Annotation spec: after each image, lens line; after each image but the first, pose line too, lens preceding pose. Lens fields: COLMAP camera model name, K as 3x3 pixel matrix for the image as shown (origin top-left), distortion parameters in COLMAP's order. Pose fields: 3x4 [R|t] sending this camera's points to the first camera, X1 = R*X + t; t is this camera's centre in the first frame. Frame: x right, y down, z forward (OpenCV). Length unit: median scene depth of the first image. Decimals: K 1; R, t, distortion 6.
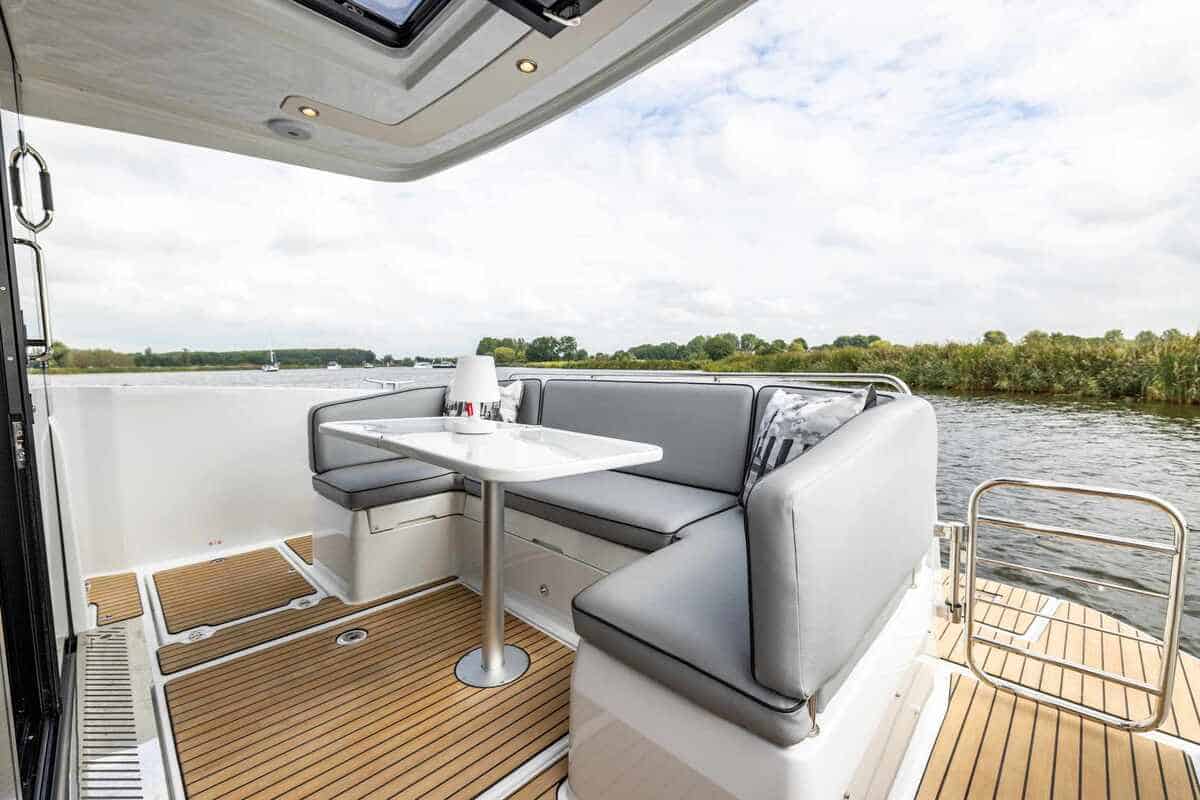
lens RADIAL K [[492.4, 0, 600.0], [0, 492.4, 400.0], [0, 0, 1]] dist [0.000558, 0.000312]
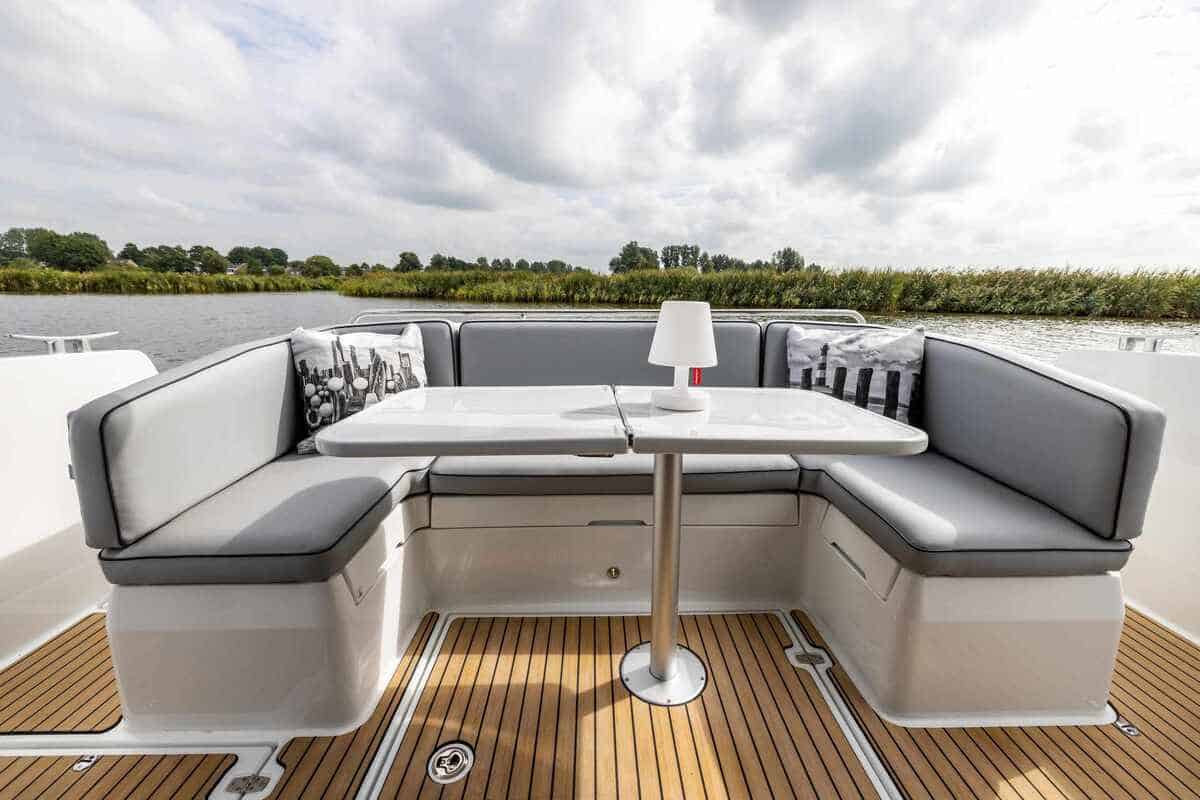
lens RADIAL K [[517.5, 0, 602.7], [0, 517.5, 377.4], [0, 0, 1]] dist [0.001344, 0.000369]
pose [[0.697374, -0.127521, 0.705272, -0.691540], [0.045654, 0.989949, 0.133851, -0.070601], [-0.715252, -0.061146, 0.696187, 0.388006]]
